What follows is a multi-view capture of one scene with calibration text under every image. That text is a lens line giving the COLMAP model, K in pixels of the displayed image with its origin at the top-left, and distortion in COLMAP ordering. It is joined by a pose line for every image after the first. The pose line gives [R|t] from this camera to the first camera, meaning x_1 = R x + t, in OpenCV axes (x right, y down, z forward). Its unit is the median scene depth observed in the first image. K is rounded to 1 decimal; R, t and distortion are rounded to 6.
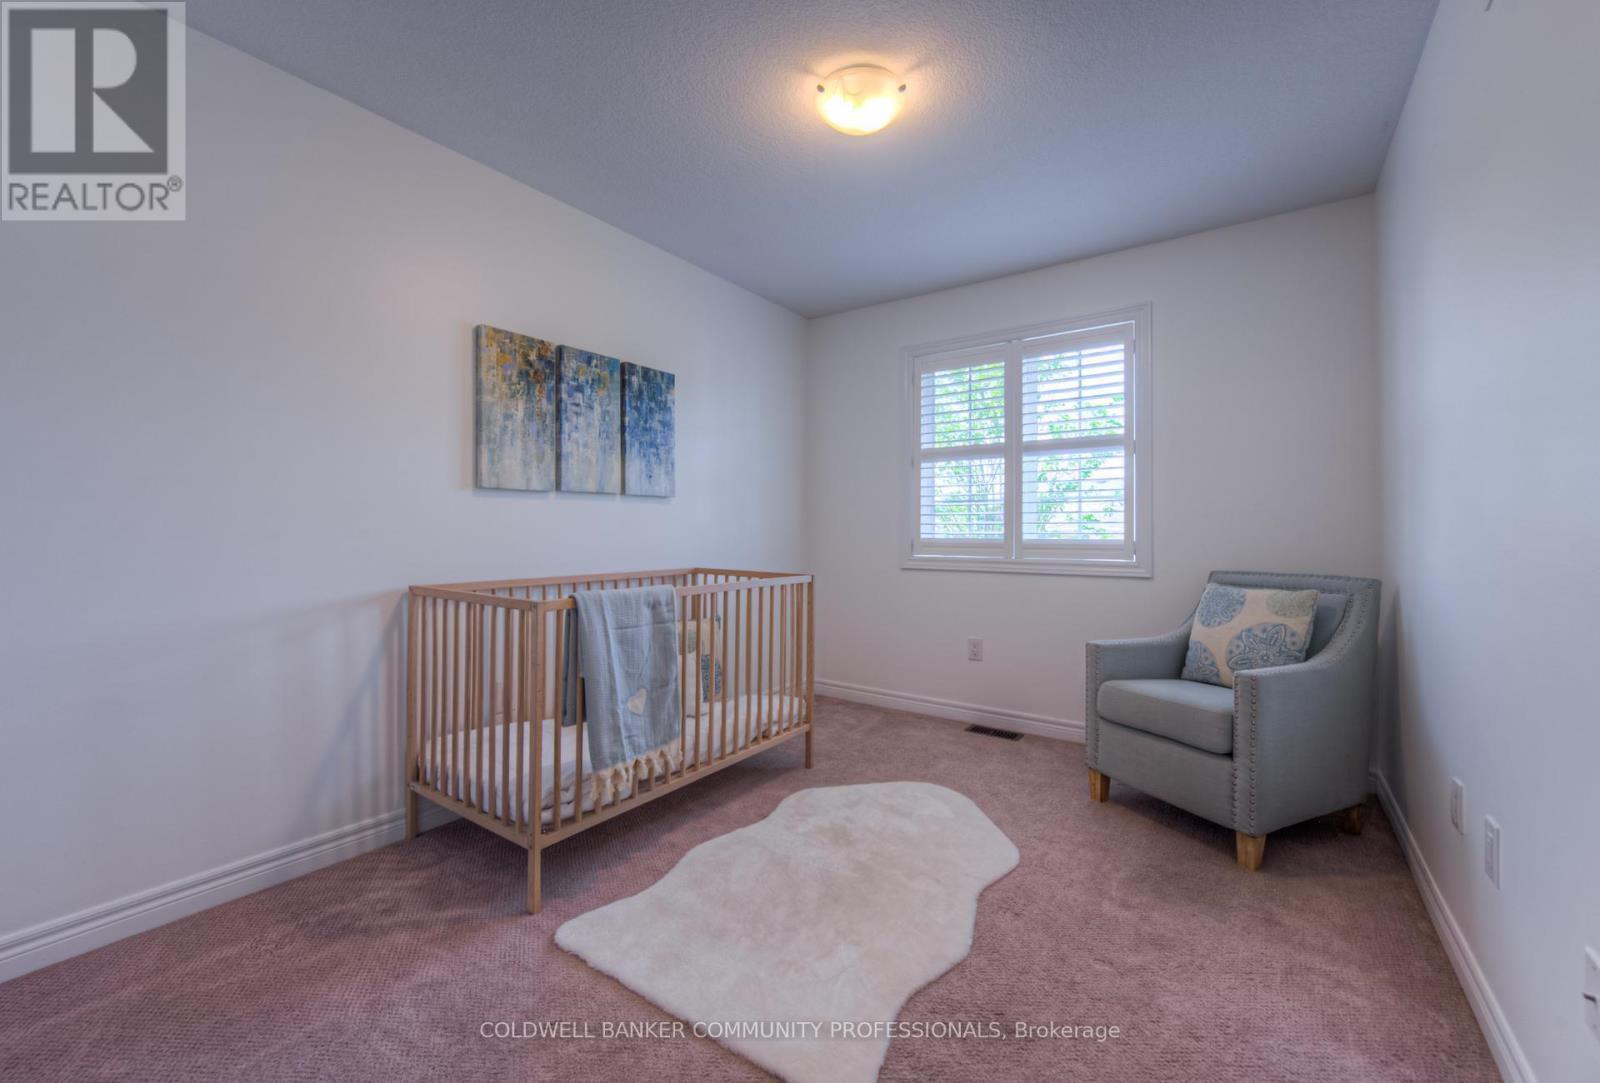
lens RADIAL K [[647.4, 0, 799.0], [0, 647.4, 527.6], [0, 0, 1]] dist [-0.001325, 0.000255]
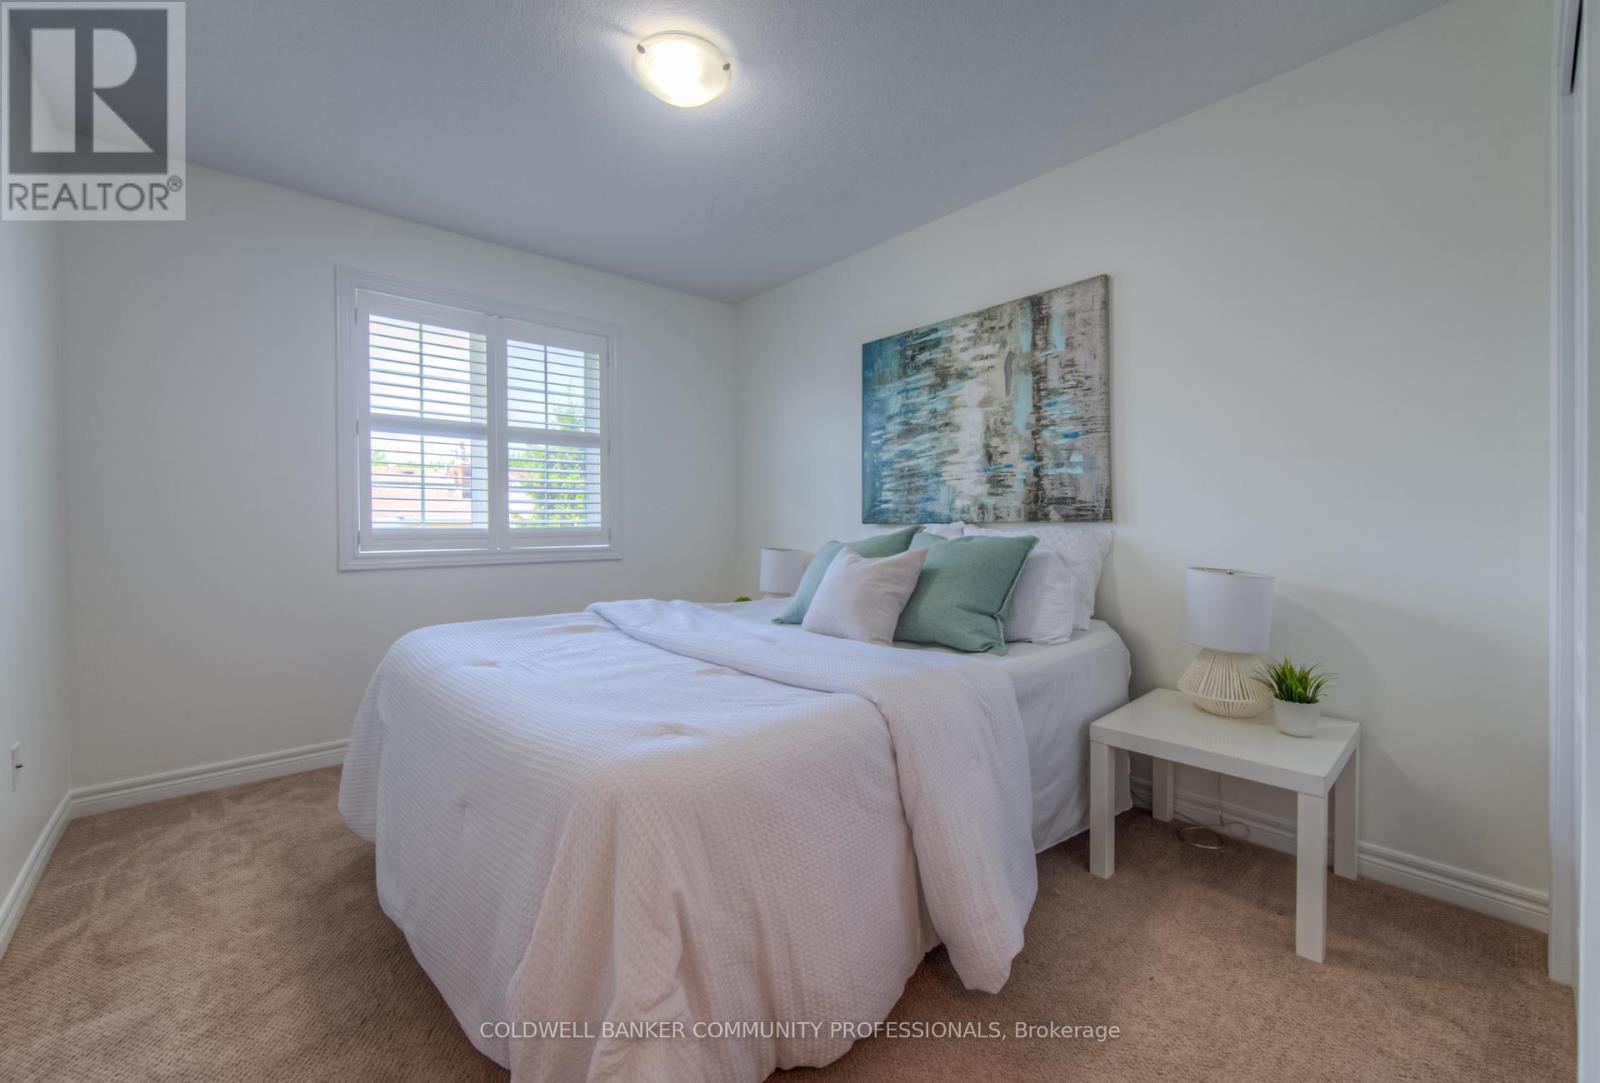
lens RADIAL K [[647.4, 0, 799.0], [0, 647.4, 527.6], [0, 0, 1]] dist [-0.001325, 0.000255]
pose [[0.214307, -0.008316, 0.976731, -0.490706], [-0.007155, 0.999924, 0.010083, 0.003762], [-0.976740, -0.009150, 0.214231, 0.364872]]
